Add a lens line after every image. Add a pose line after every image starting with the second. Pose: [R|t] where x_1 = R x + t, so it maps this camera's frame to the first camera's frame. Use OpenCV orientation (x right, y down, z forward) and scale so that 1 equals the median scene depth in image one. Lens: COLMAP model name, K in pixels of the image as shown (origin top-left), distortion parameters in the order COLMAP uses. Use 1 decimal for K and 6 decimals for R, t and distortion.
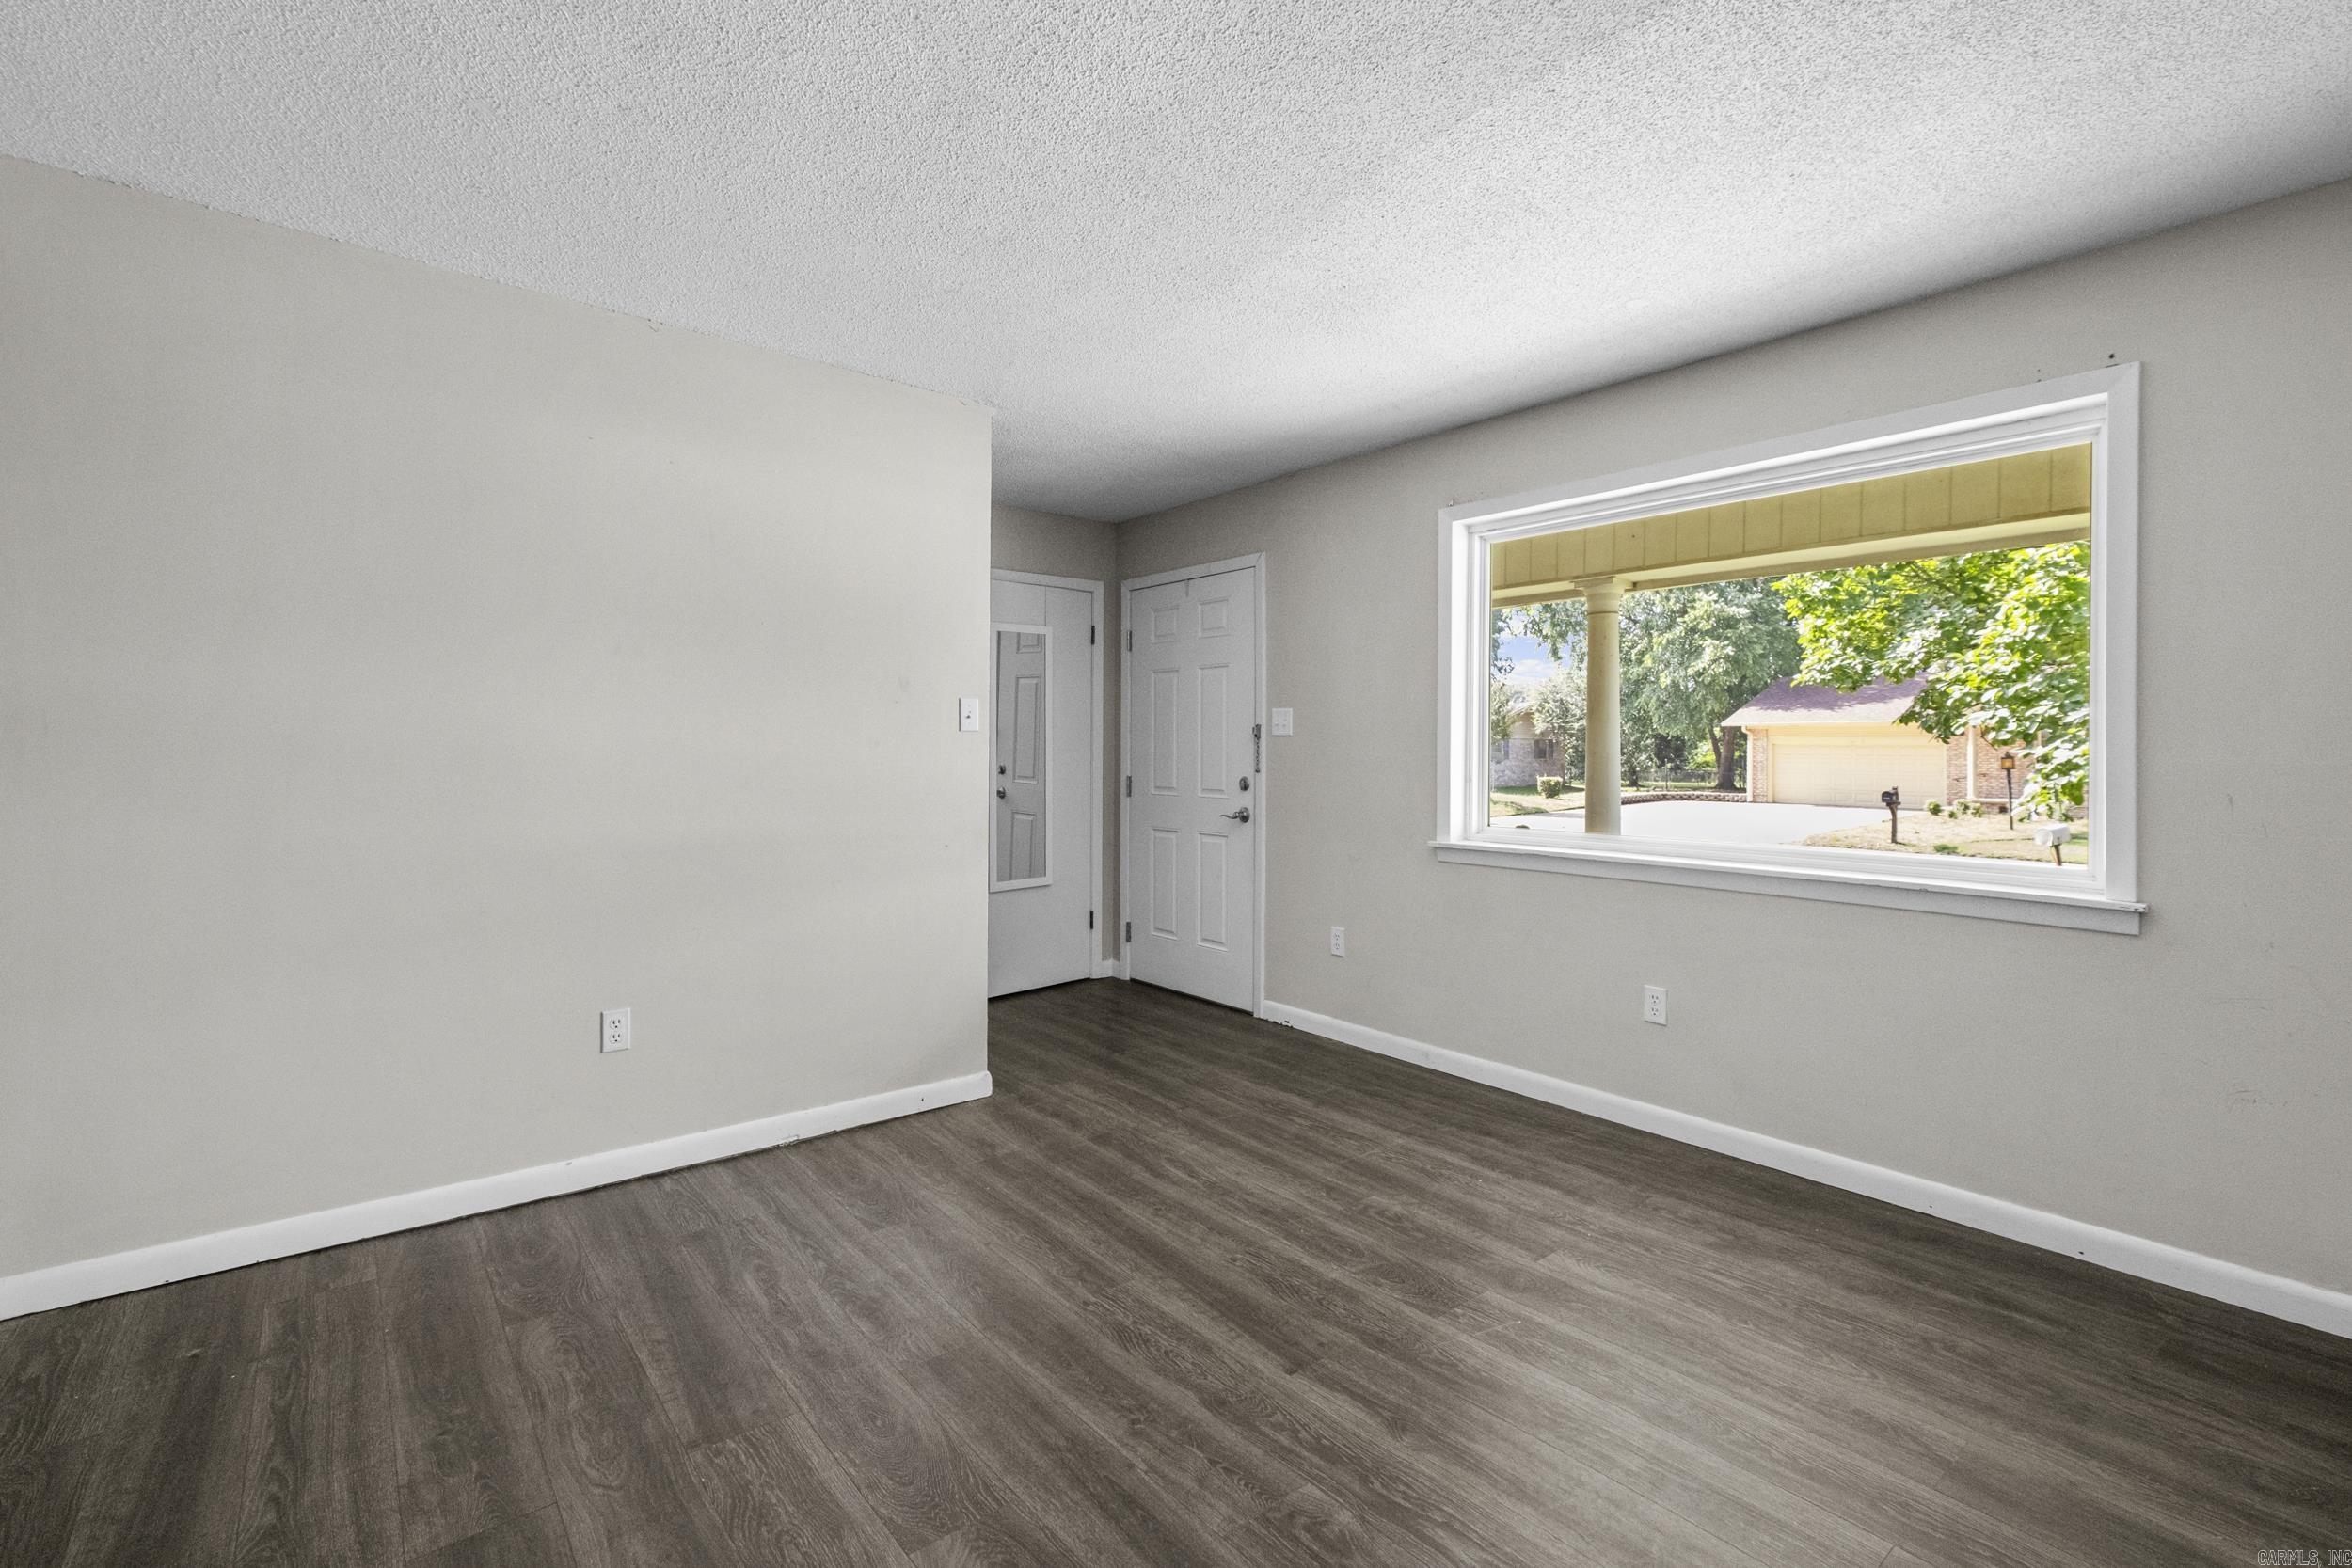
lens RADIAL K [[1022.1, 0, 1158.2], [0, 1022.1, 737.5], [0, 0, 1]] dist [0.002518, -0.000477]
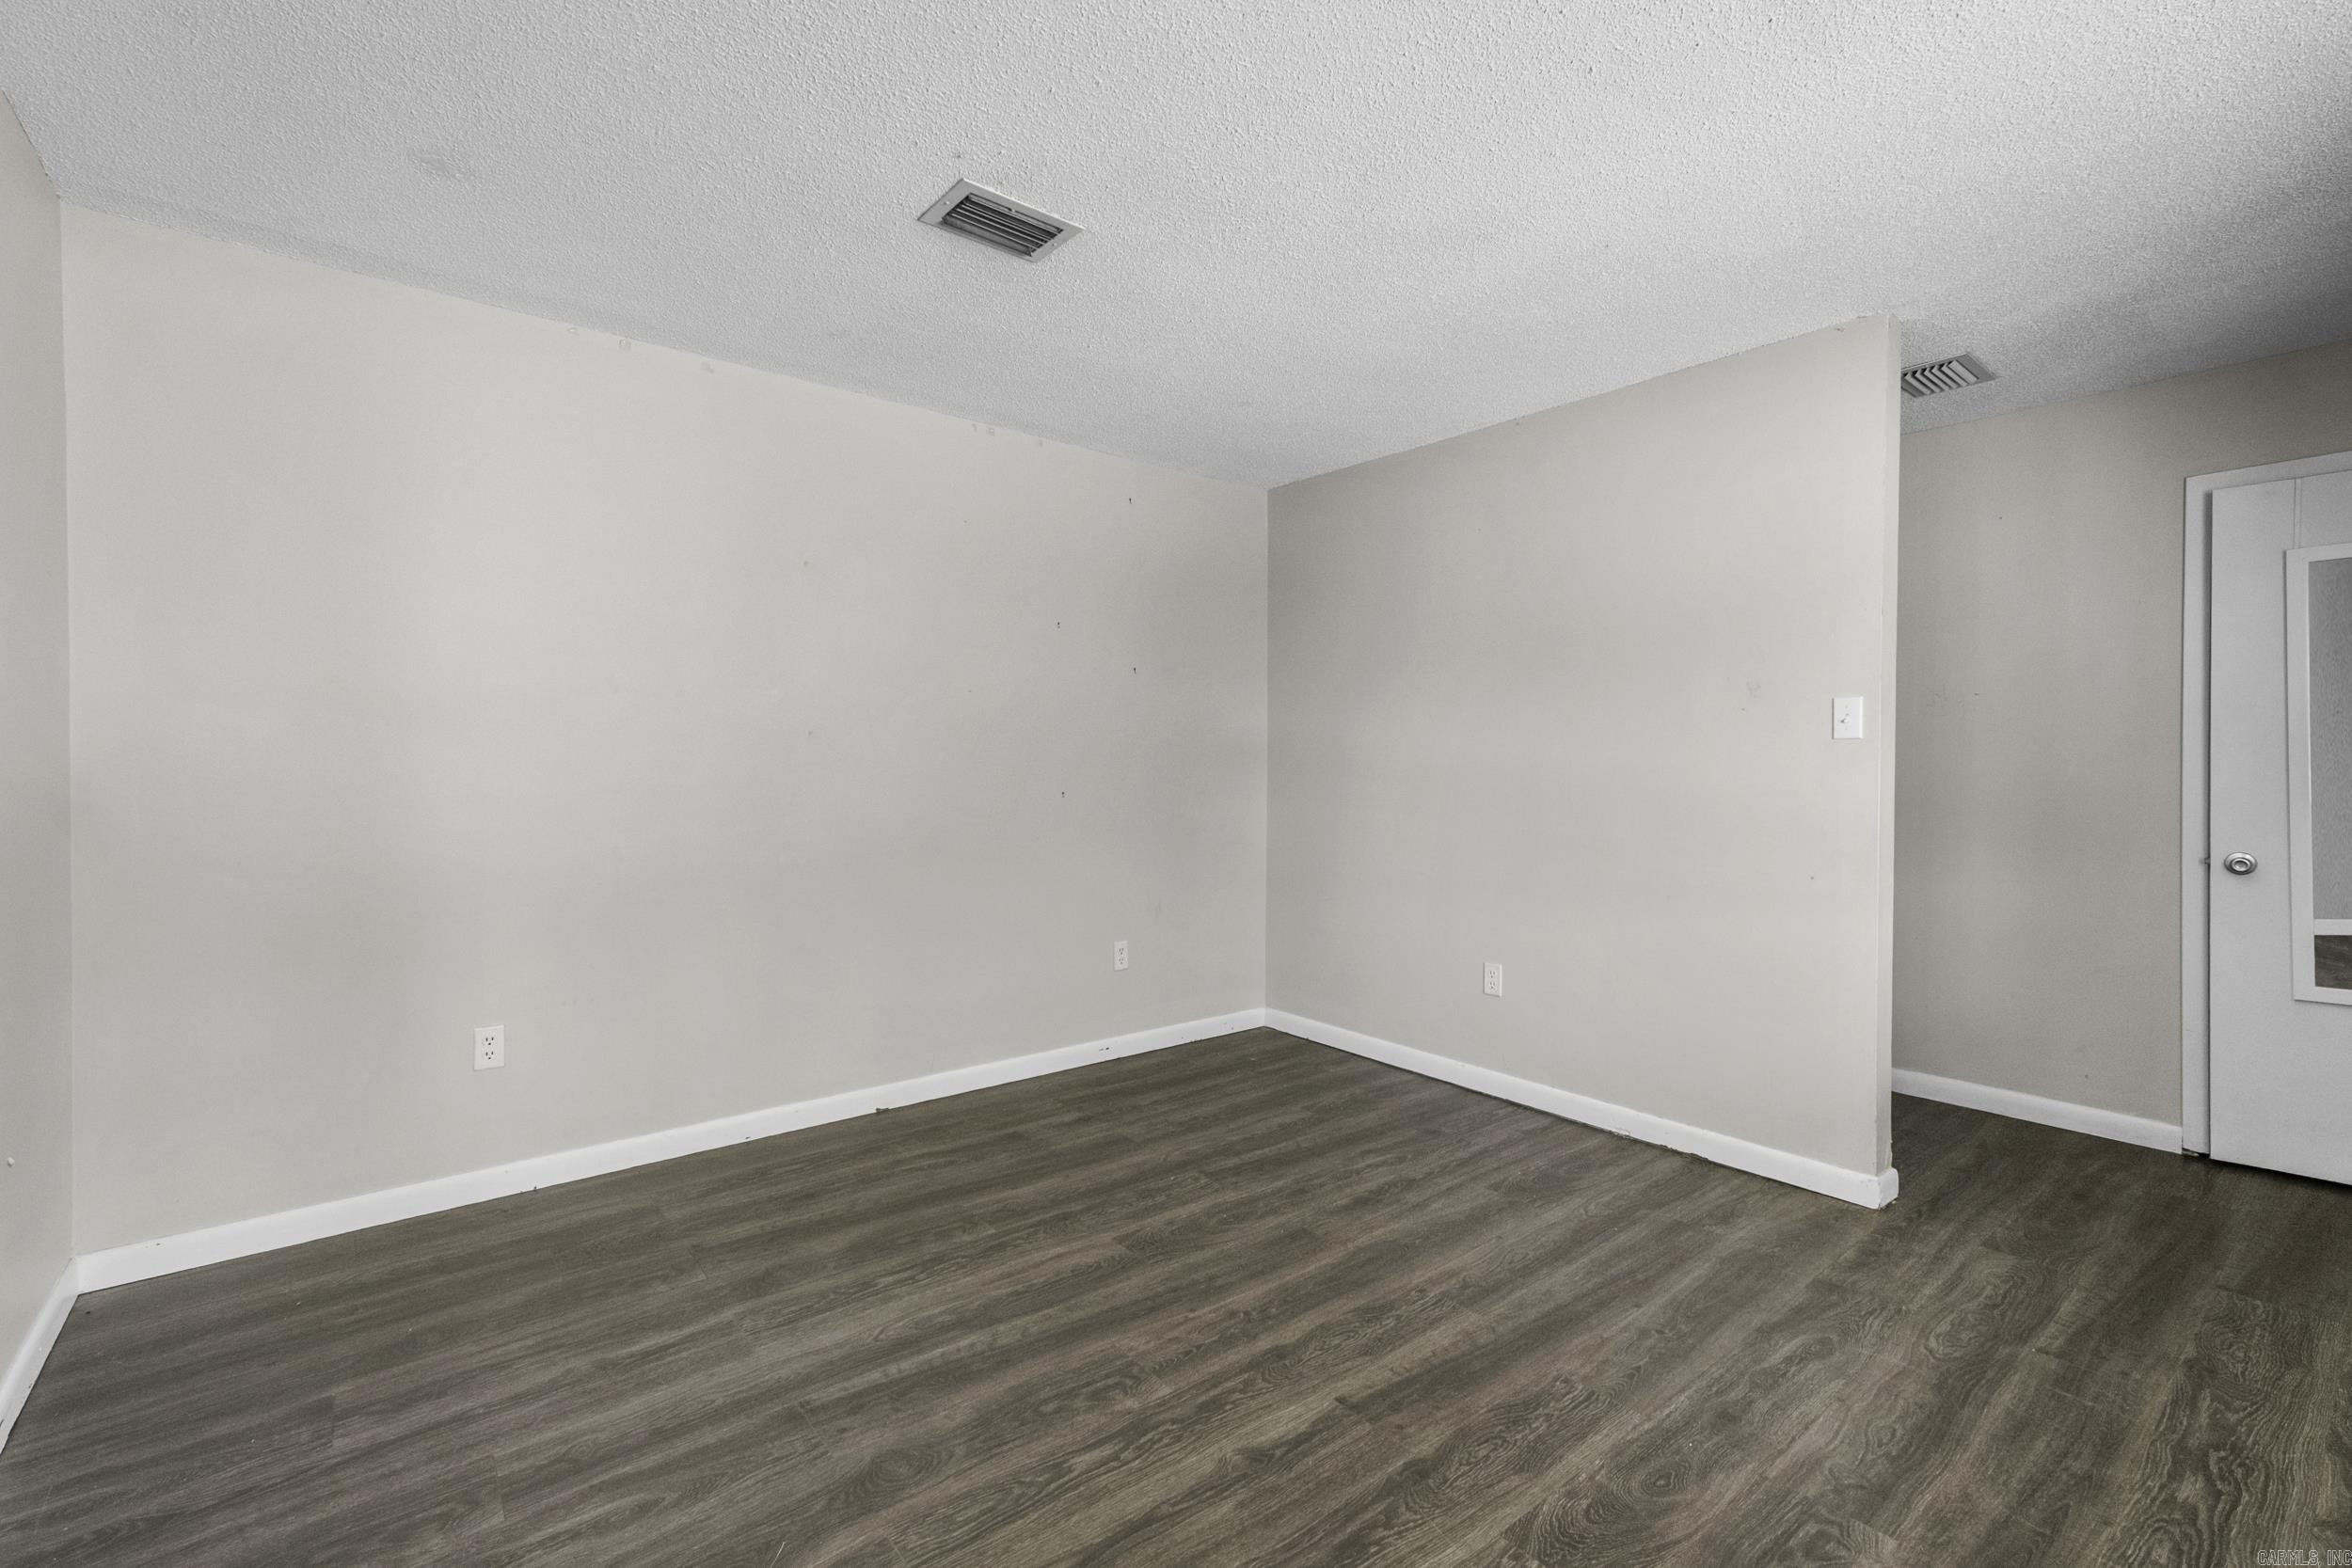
lens RADIAL K [[1022.1, 0, 1166.5], [0, 1022.1, 776.0], [0, 0, 1]] dist [0.002518, -0.000477]
pose [[-0.004793, 0.006367, -0.999968, 0.846364], [0.011519, 0.999914, 0.006311, 0.015848], [0.999922, -0.011489, -0.004866, 0.654092]]
